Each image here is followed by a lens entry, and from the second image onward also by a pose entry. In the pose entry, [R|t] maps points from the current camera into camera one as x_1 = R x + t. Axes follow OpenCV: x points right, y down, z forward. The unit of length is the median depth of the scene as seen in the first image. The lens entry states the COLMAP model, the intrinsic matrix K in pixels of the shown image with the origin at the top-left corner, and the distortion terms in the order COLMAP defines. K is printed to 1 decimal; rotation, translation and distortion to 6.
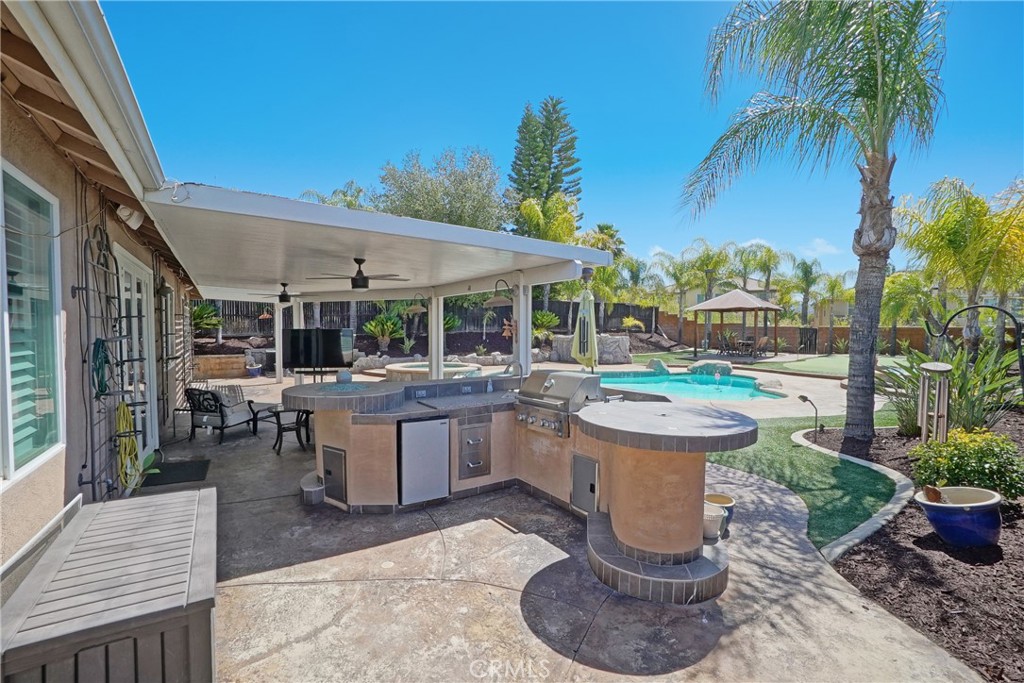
lens RADIAL K [[478.7, 0, 500.6], [0, 478.7, 330.7], [0, 0, 1]] dist [-0.056163, 0.018189]
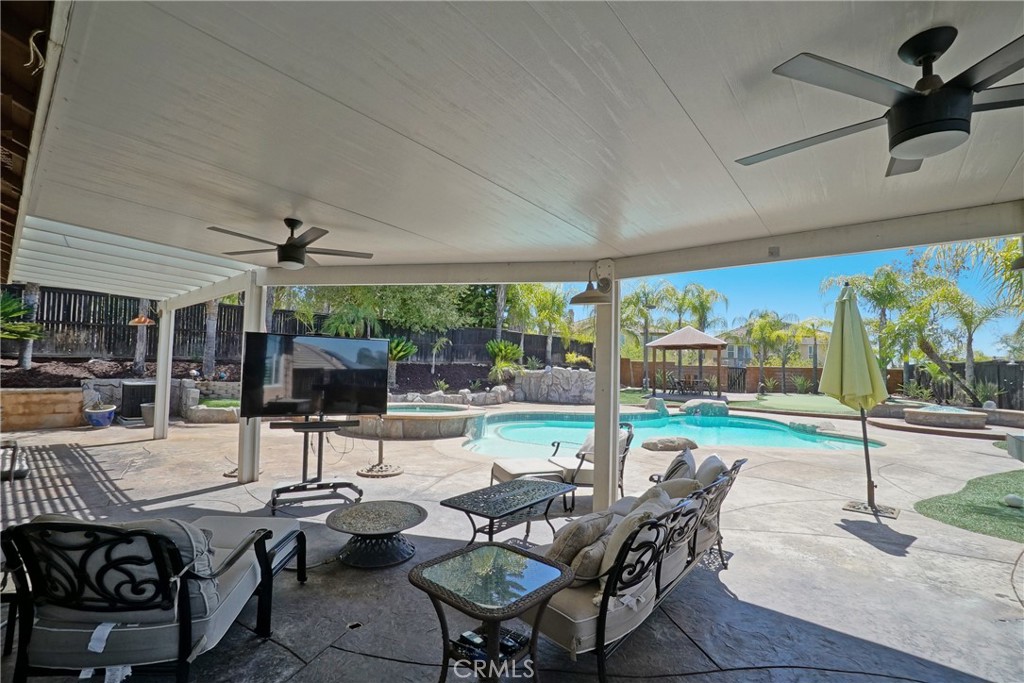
lens RADIAL K [[467.1, 0, 504.6], [0, 467.1, 341.4], [0, 0, 1]] dist [-0.059900, 0.023135]
pose [[0.949713, 0.039591, 0.310608, -0.212990], [-0.020224, 0.997659, -0.065329, 0.017938], [-0.312468, 0.055762, 0.948290, 0.293807]]
